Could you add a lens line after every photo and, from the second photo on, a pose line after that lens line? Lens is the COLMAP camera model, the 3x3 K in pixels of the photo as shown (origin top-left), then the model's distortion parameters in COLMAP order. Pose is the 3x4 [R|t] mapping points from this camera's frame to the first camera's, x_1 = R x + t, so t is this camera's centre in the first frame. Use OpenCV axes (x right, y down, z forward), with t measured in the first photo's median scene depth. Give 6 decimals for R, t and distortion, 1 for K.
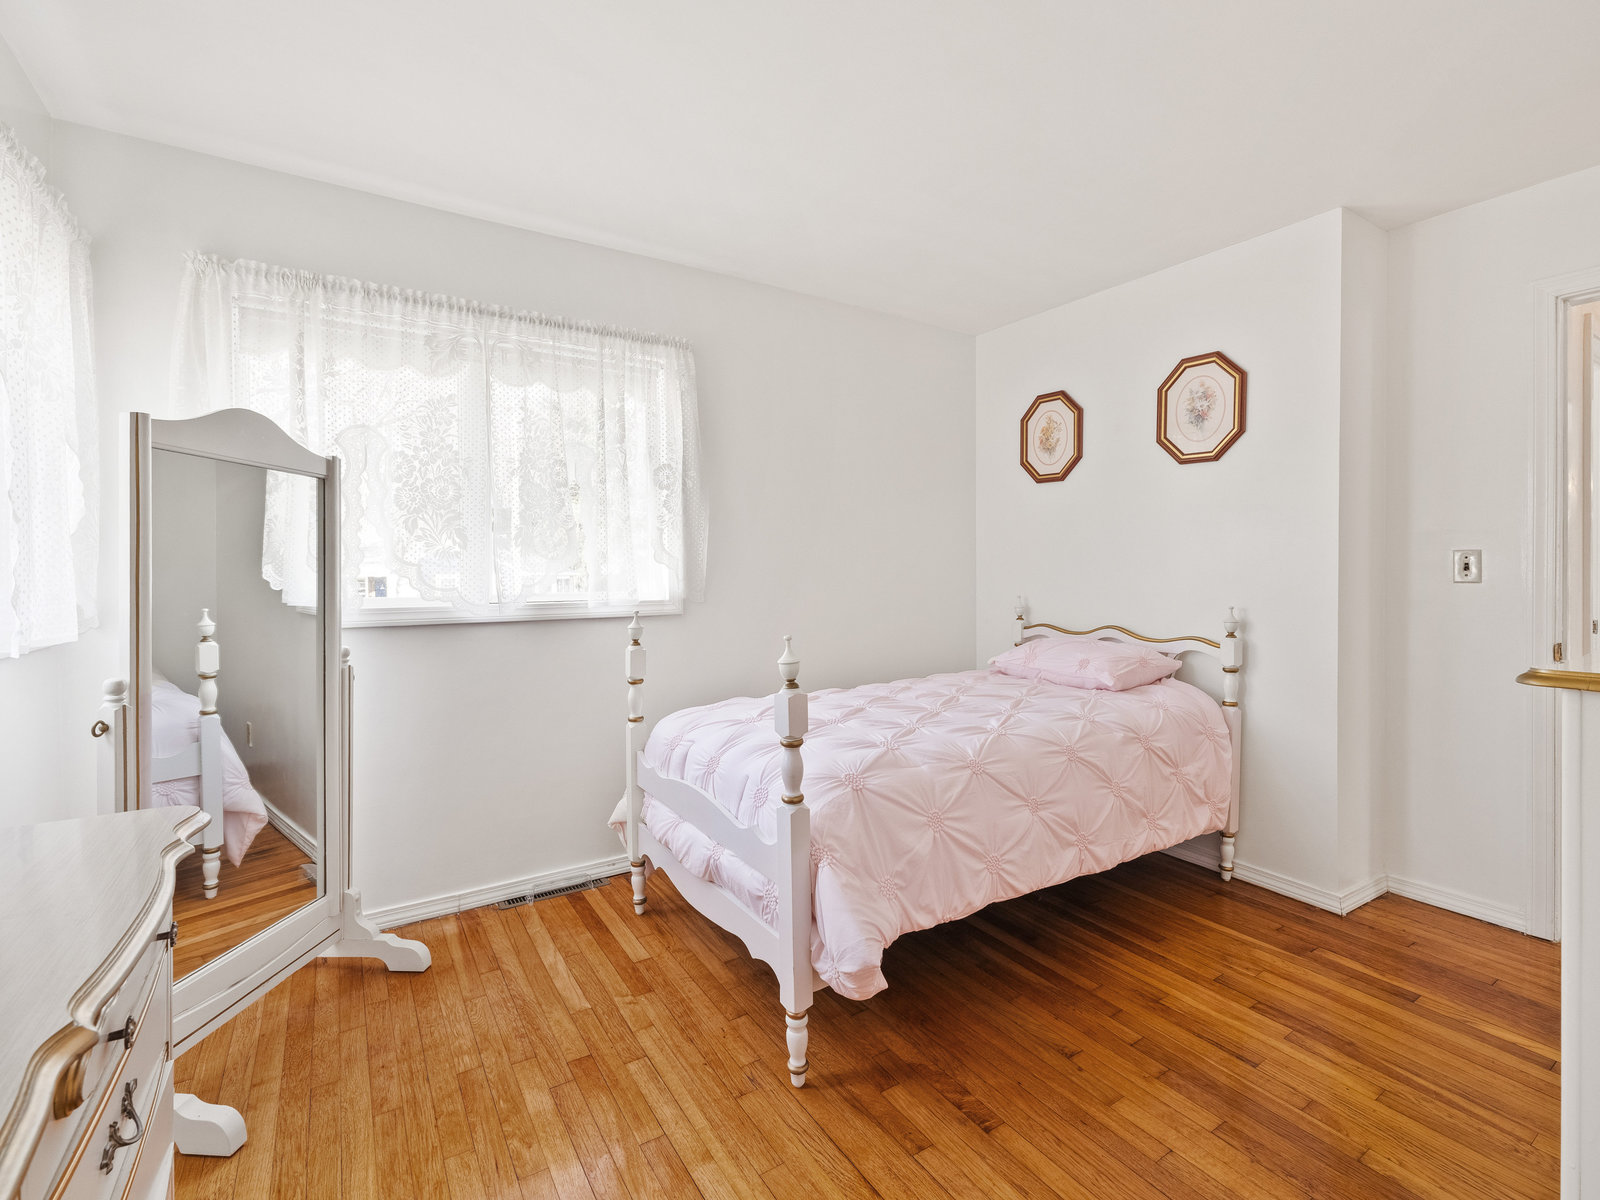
lens RADIAL K [[733.5, 0, 796.7], [0, 733.5, 575.1], [0, 0, 1]] dist [-0.001353, -0.000235]
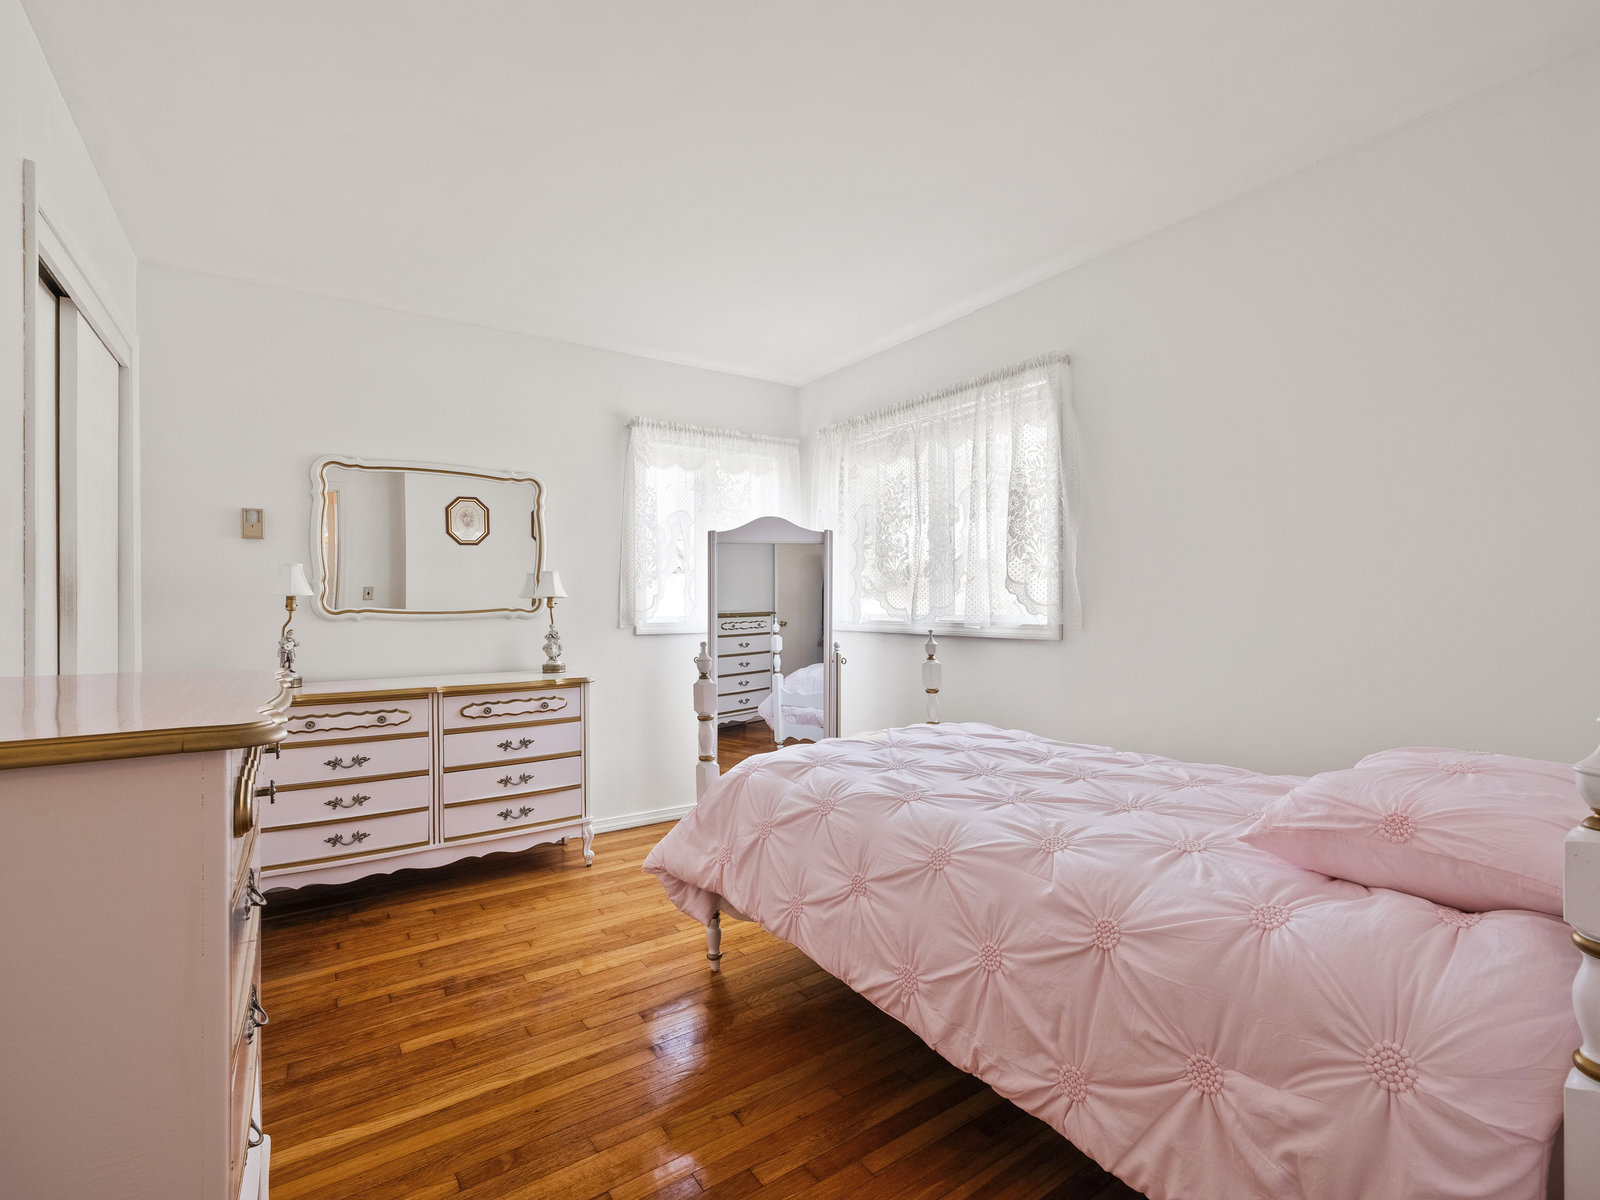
lens RADIAL K [[733.5, 0, 798.3], [0, 733.5, 600.8], [0, 0, 1]] dist [-0.001353, -0.000235]
pose [[0.033987, 0.004653, -0.999411, 0.957065], [-0.000271, 0.999989, 0.004647, -0.002921], [0.999422, 0.000112, 0.033988, 0.766783]]
